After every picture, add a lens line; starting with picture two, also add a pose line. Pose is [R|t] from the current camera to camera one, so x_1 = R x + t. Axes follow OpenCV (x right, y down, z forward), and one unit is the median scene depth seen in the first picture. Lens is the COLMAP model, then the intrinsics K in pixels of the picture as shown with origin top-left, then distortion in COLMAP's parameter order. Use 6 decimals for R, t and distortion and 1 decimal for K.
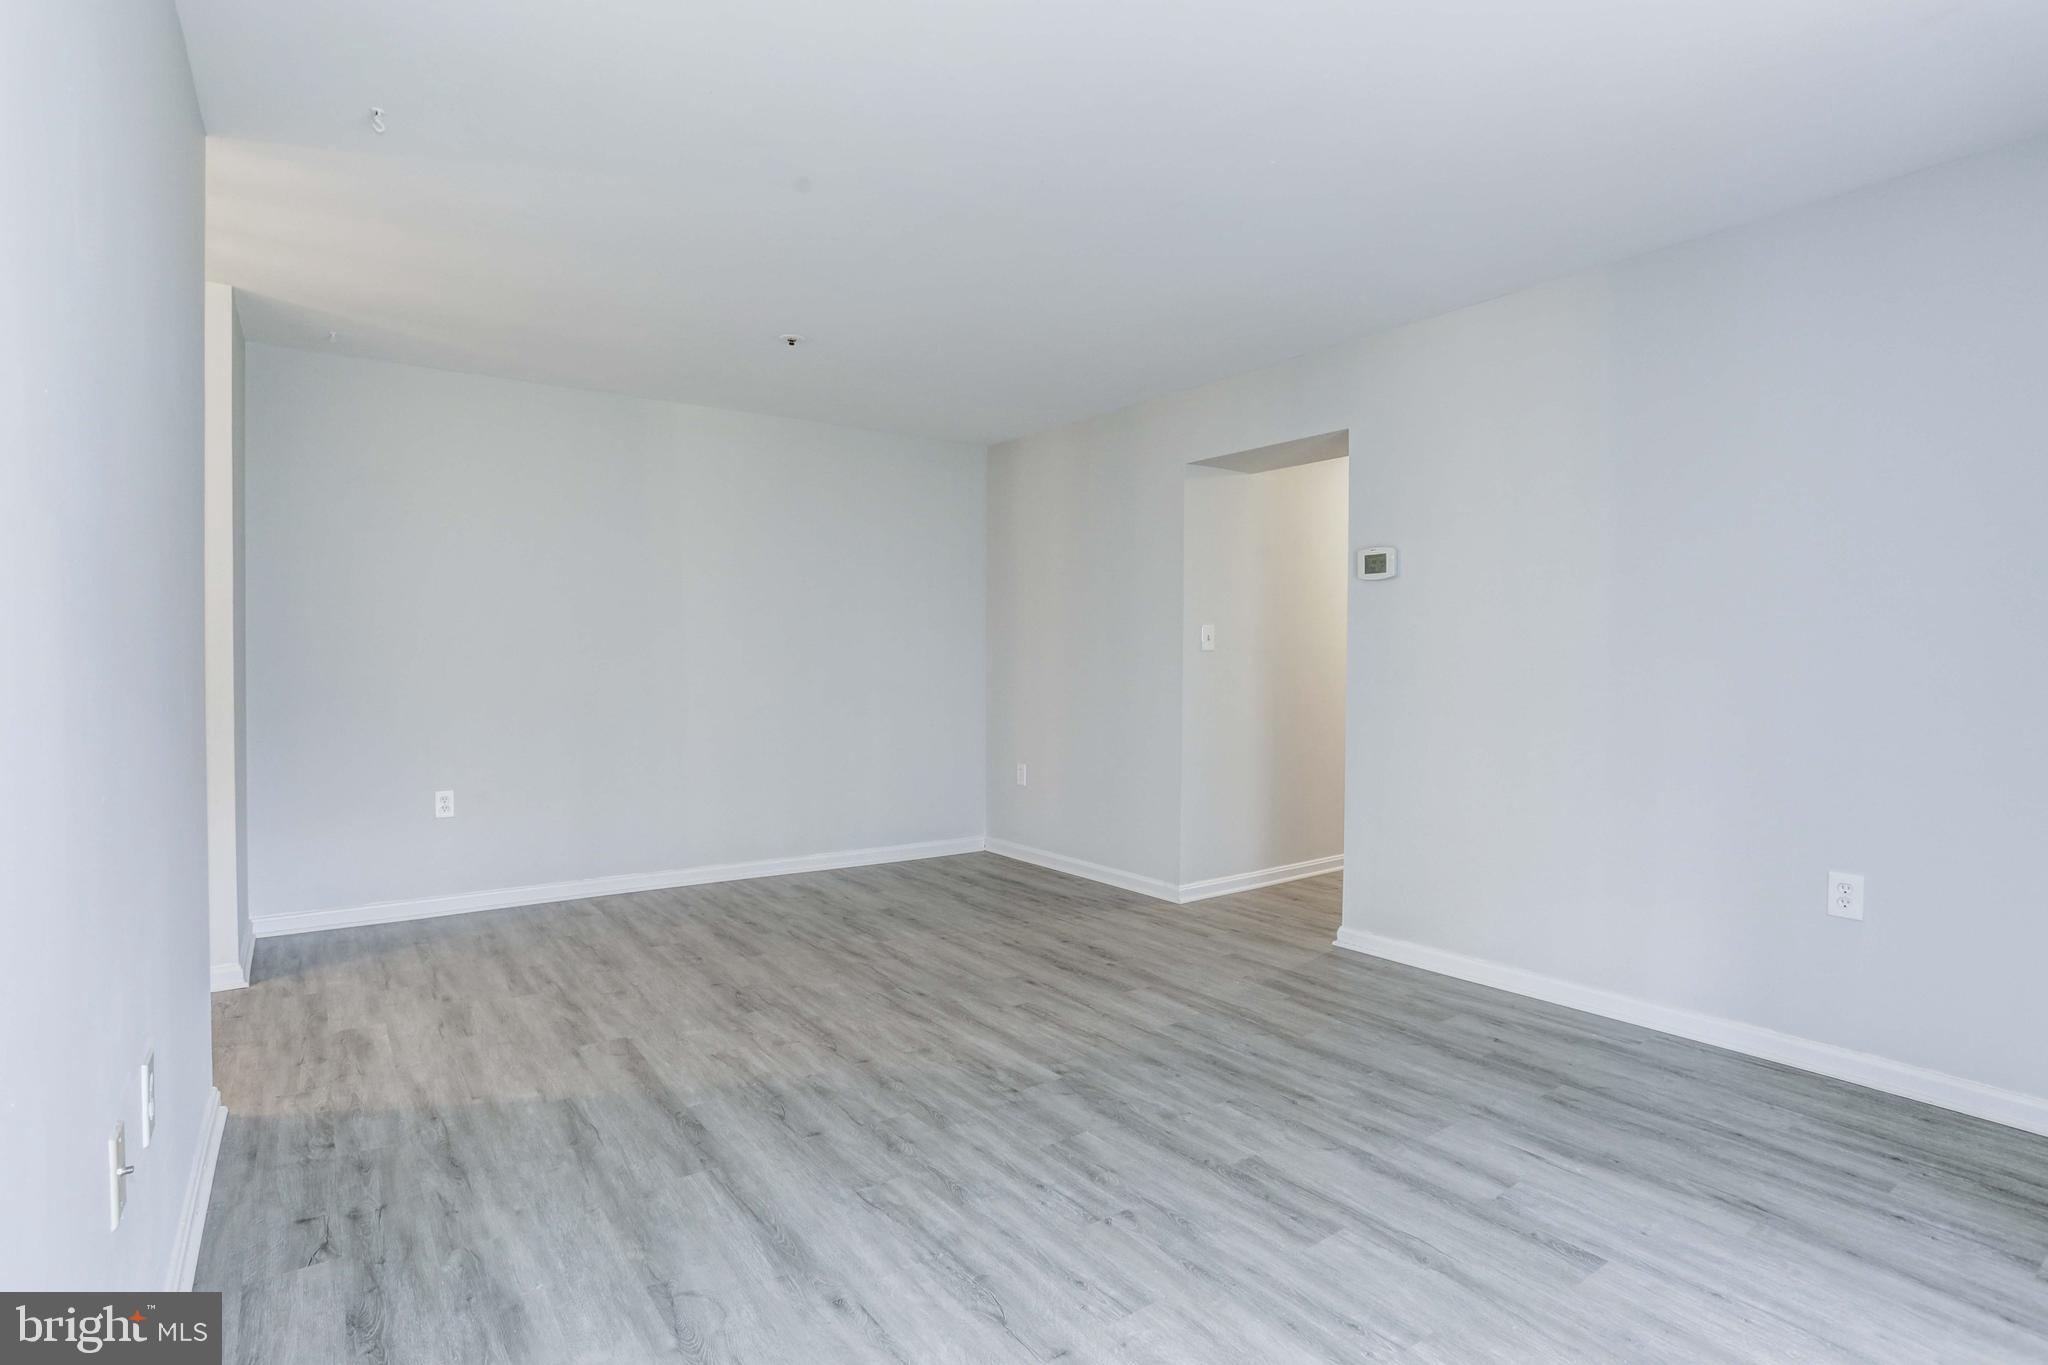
lens RADIAL K [[999.8, 0, 1007.6], [0, 999.8, 691.3], [0, 0, 1]] dist [-0.052873, 0.023343]
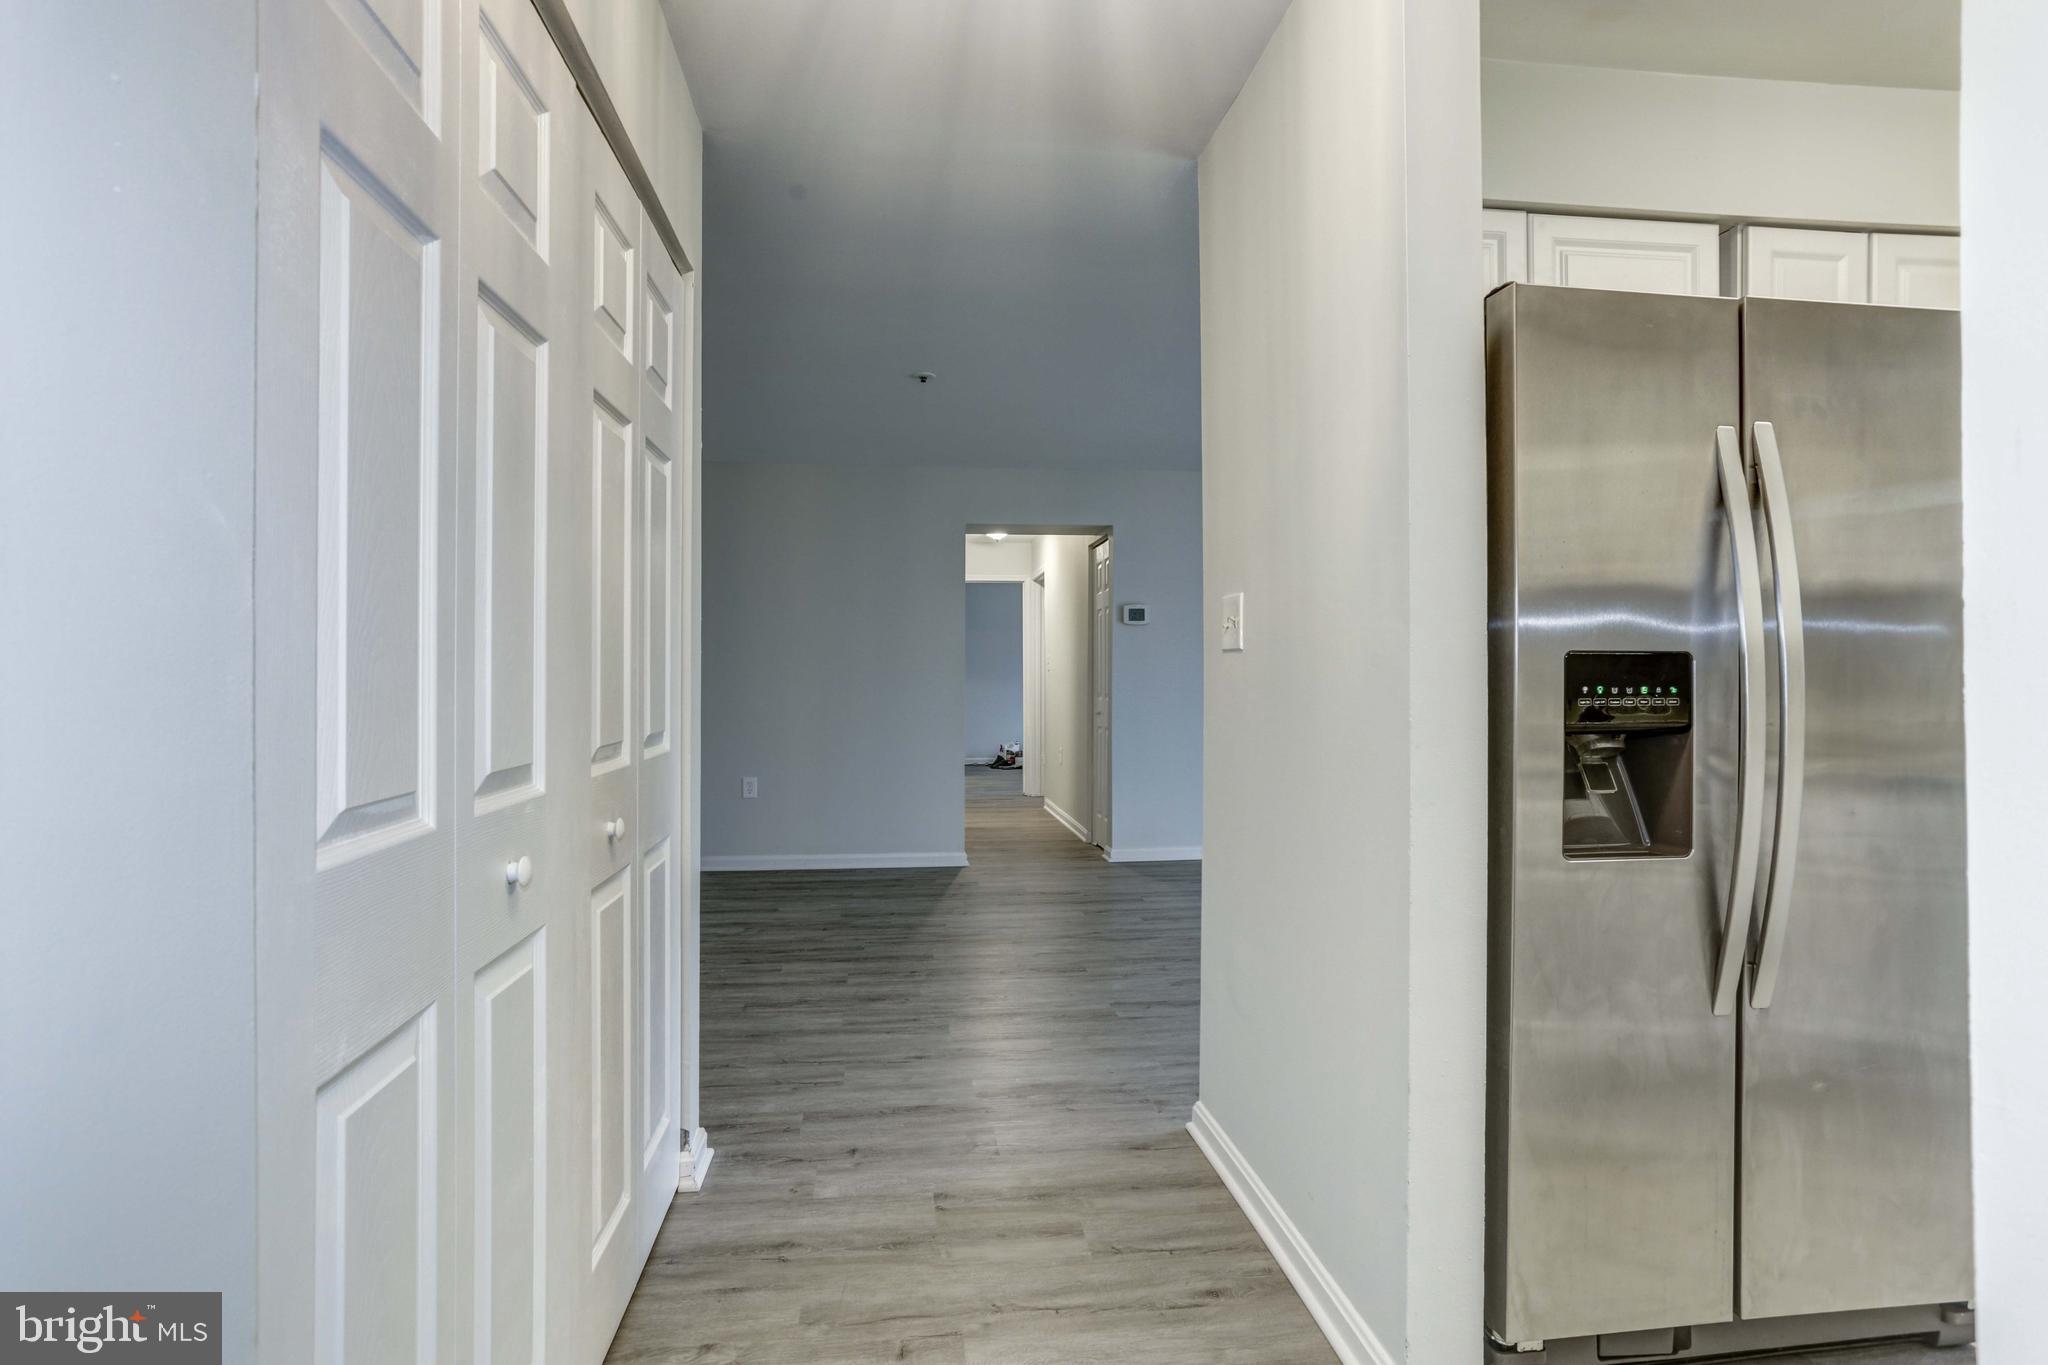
lens RADIAL K [[999.8, 0, 976.8], [0, 999.8, 682.6], [0, 0, 1]] dist [-0.052873, 0.023343]
pose [[0.495626, -0.009090, 0.868488, -1.474806], [0.032116, 0.999453, -0.007867, -0.016735], [-0.867942, 0.031791, 0.495647, 0.558025]]
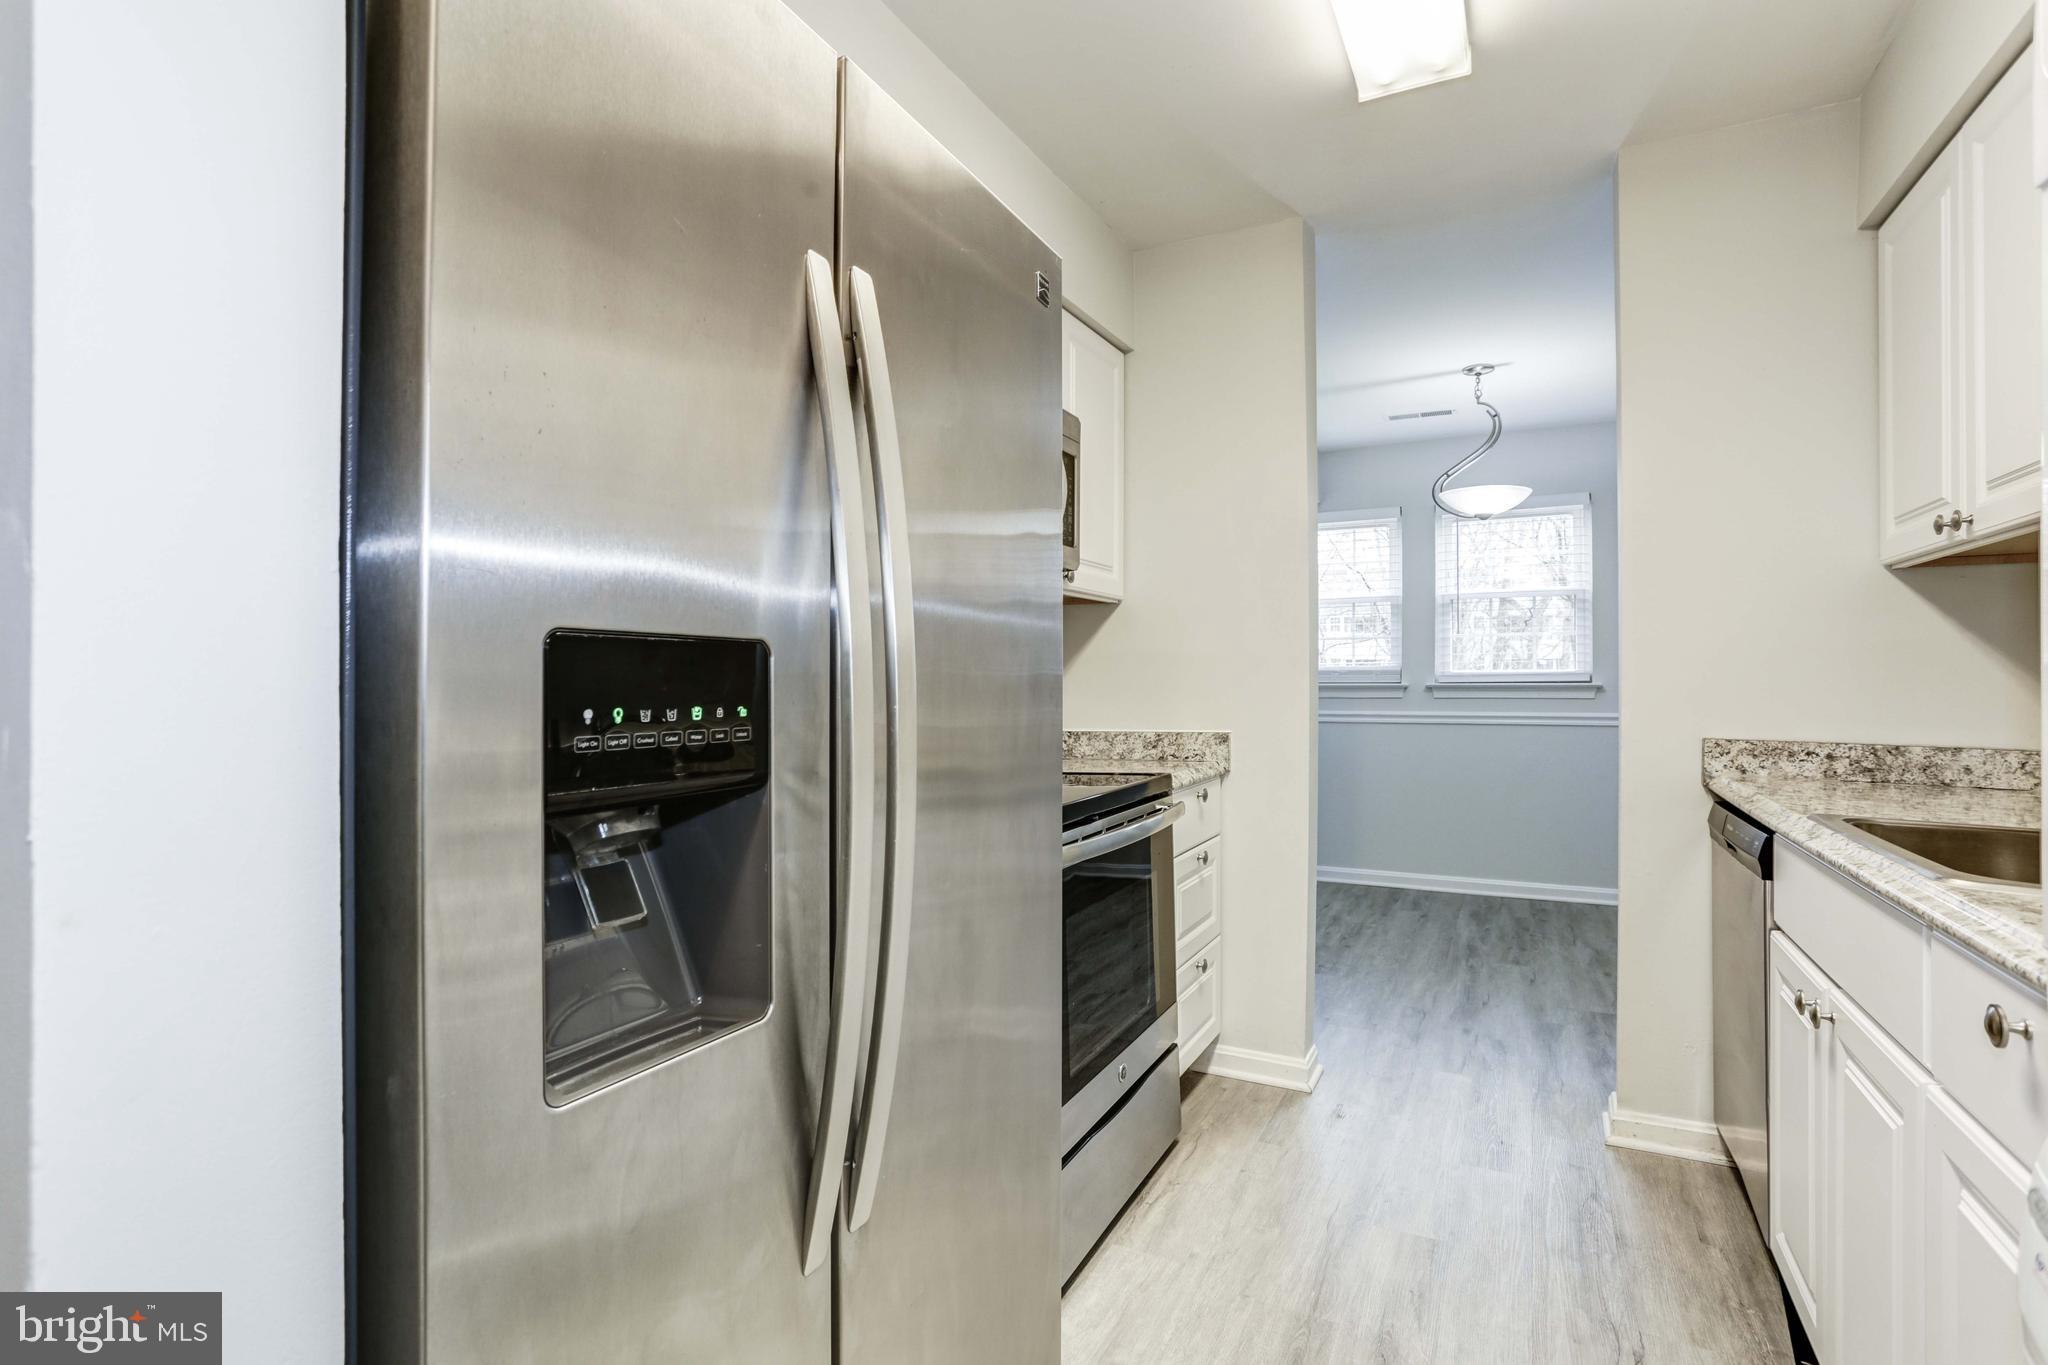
lens RADIAL K [[999.8, 0, 1029.3], [0, 999.8, 678.4], [0, 0, 1]] dist [-0.052873, 0.023343]
pose [[-0.463317, -0.001441, 0.886191, -1.132679], [0.026499, 0.999529, 0.015480, -0.016453], [-0.885796, 0.030656, -0.463060, 0.552500]]
